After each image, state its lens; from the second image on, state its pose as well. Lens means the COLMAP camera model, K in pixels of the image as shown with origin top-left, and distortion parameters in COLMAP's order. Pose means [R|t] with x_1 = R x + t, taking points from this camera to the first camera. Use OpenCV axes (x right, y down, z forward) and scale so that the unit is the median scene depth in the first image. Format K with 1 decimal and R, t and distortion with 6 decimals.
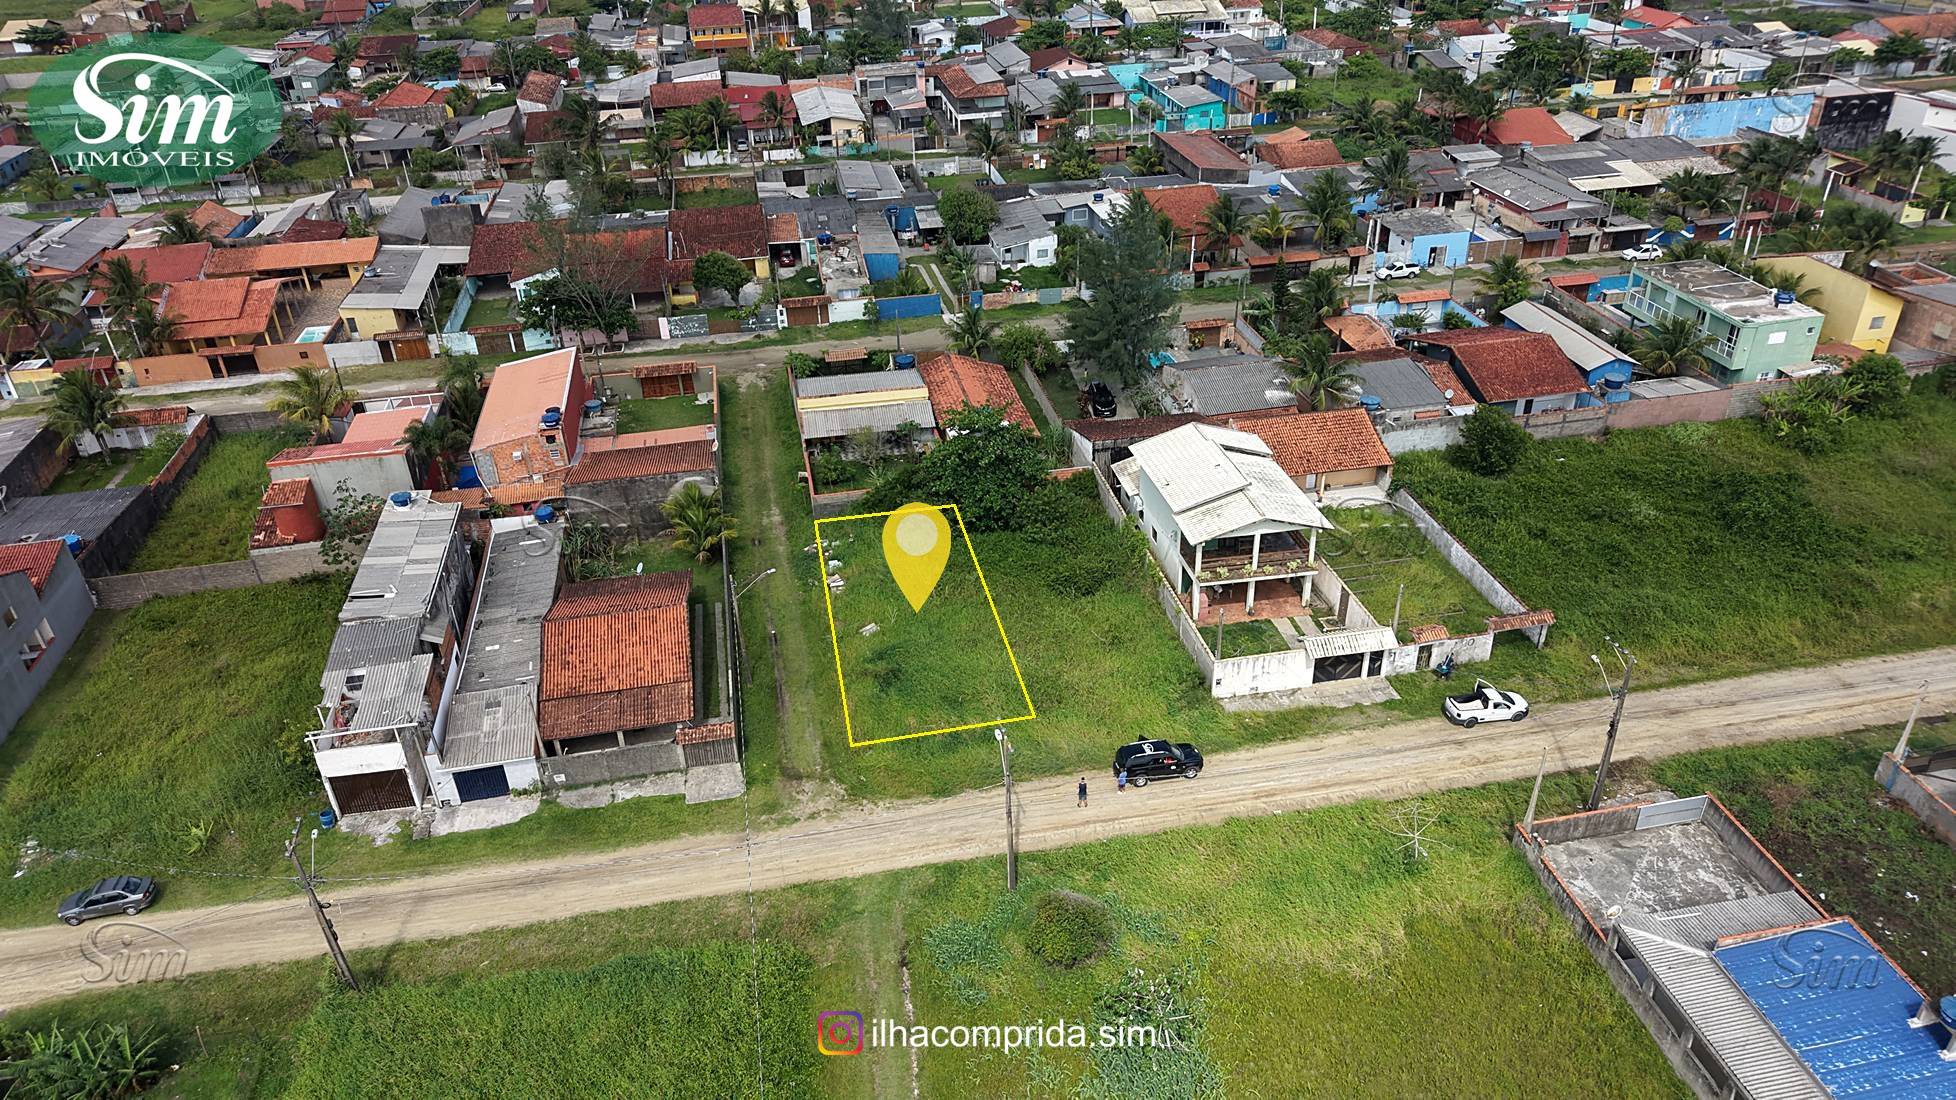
lens RADIAL K [[1297.7, 0, 978.0], [0, 1297.7, 550.0], [0, 0, 1]] dist [0.075221, -0.001200]
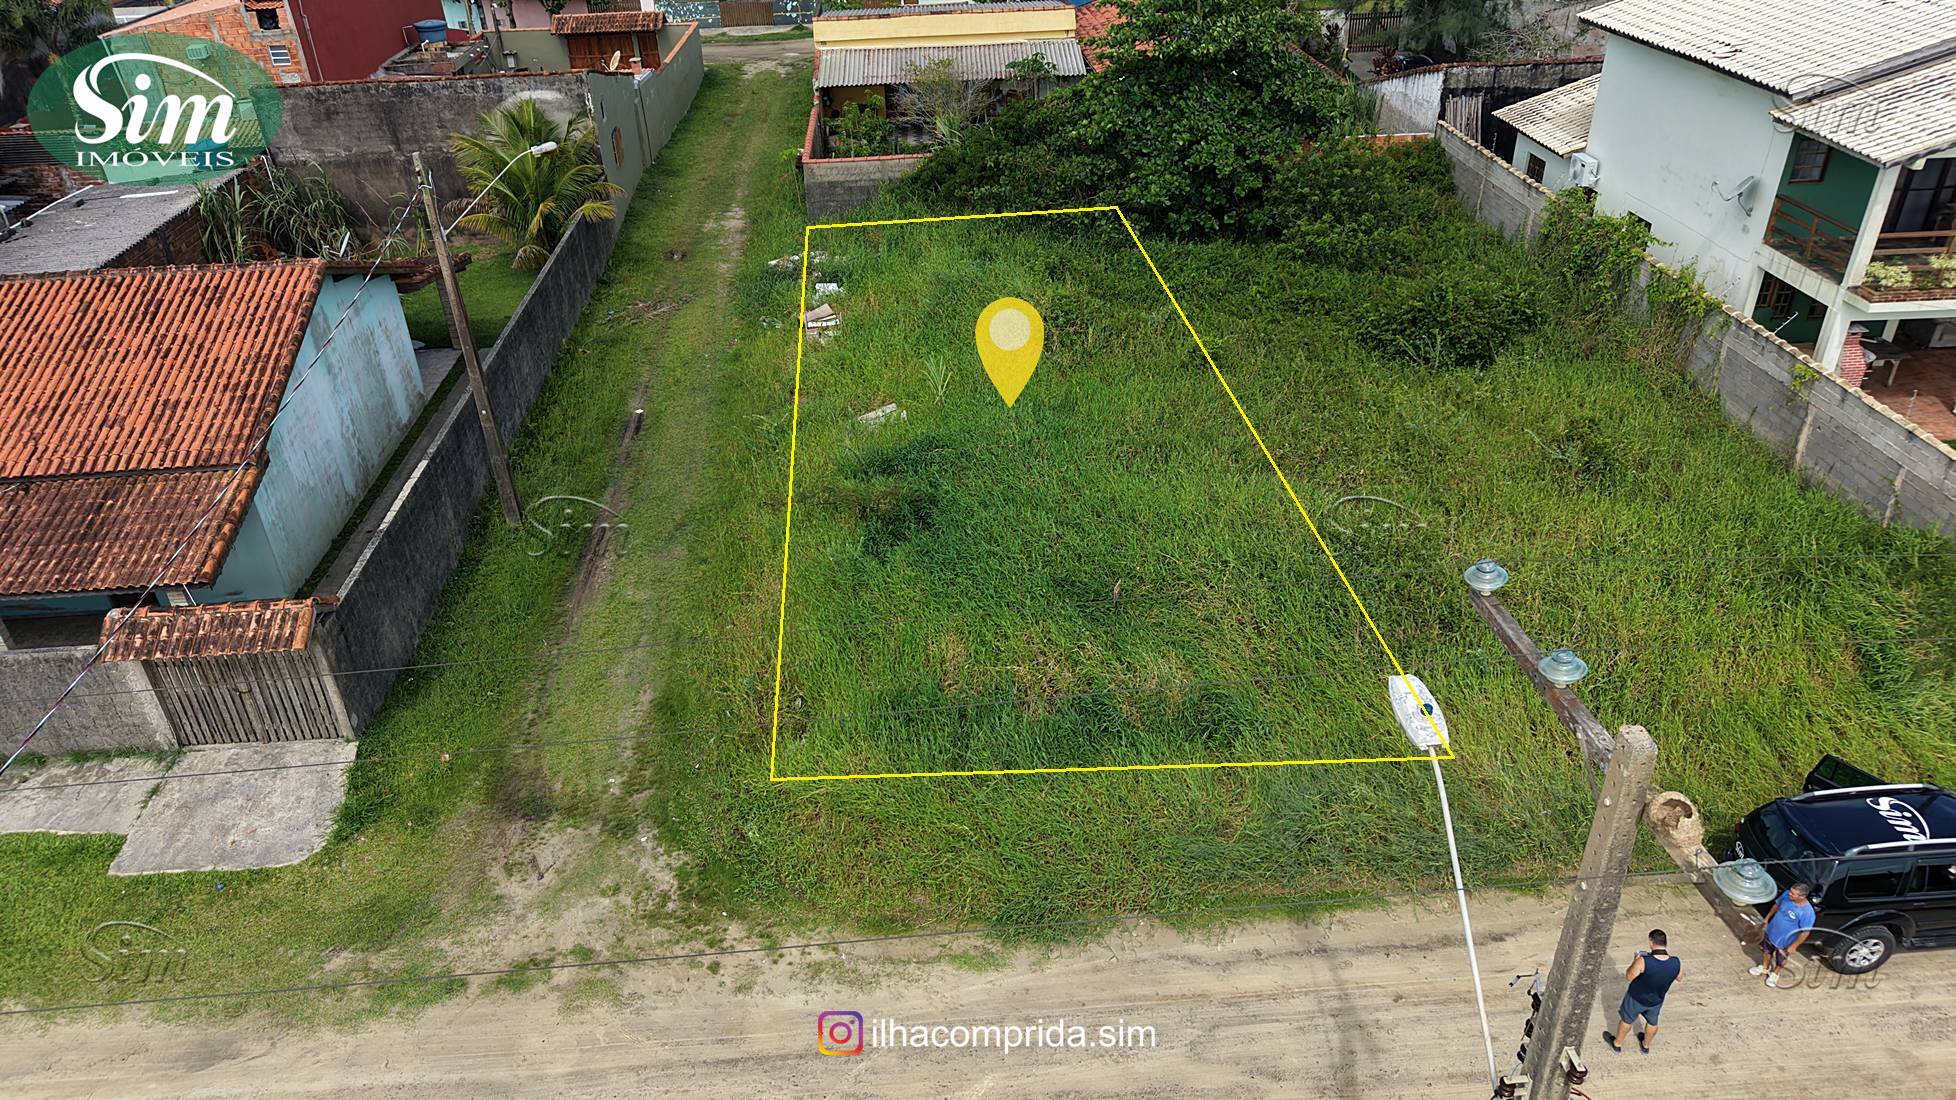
lens RADIAL K [[1308.1, 0, 978.0], [0, 1308.1, 550.0], [0, 0, 1]] dist [0.021038, -0.020477]
pose [[0.992647, 0.063599, -0.102991, -0.015280], [-0.062023, 0.997904, 0.018437, 0.103307], [0.103947, -0.011914, 0.994511, 0.704625]]
